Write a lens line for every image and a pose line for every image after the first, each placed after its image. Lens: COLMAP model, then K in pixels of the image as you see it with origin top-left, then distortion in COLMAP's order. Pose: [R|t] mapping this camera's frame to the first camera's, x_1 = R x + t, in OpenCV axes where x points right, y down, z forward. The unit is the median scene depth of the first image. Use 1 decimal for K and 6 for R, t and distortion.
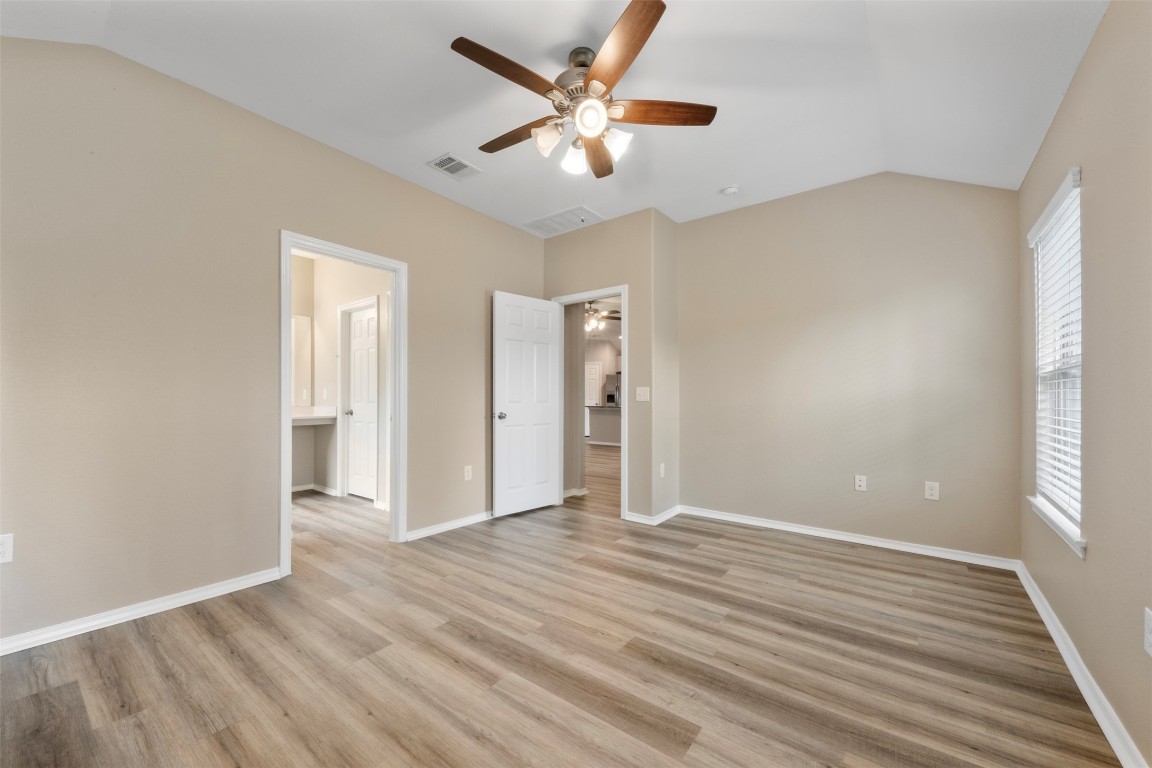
lens RADIAL K [[441.8, 0, 558.4], [0, 441.8, 389.1], [0, 0, 1]] dist [0.007852, -0.000958]
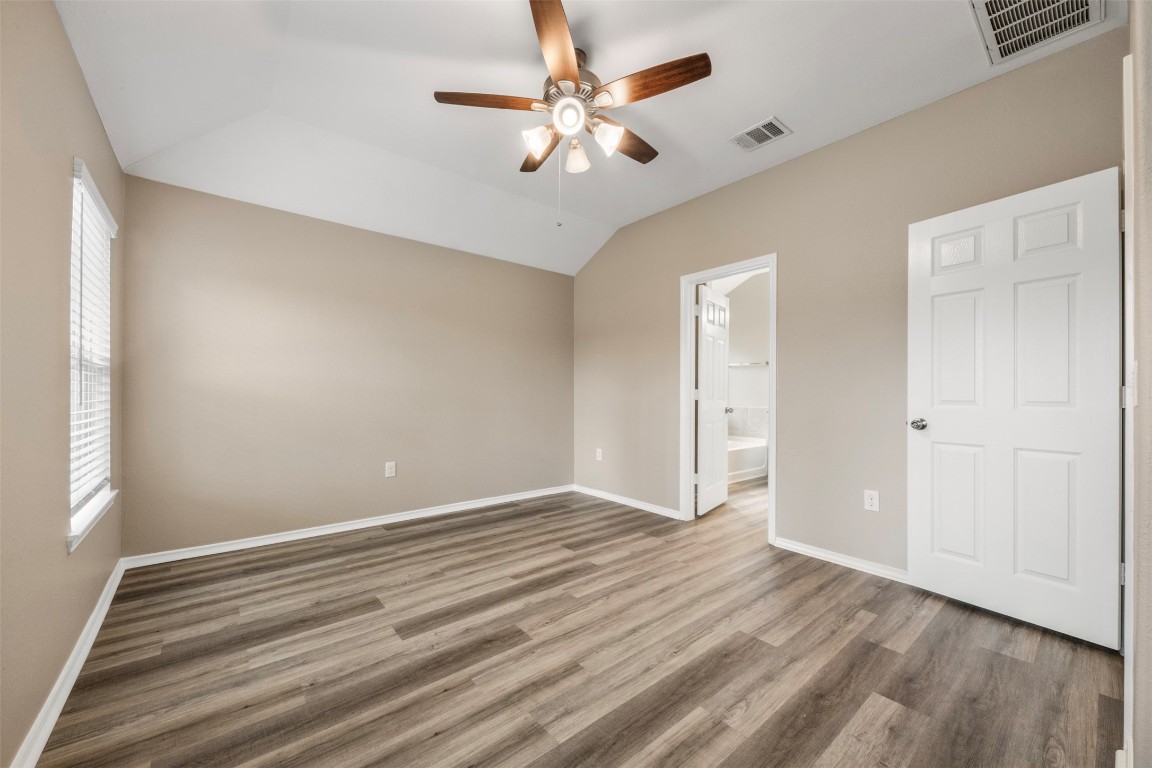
lens RADIAL K [[441.8, 0, 582.1], [0, 441.8, 388.2], [0, 0, 1]] dist [0.007852, -0.000958]
pose [[-0.197297, -0.012467, -0.980264, 1.079706], [0.010452, 0.999836, -0.014820, 0.029677], [0.980288, -0.013170, -0.197134, 1.276783]]
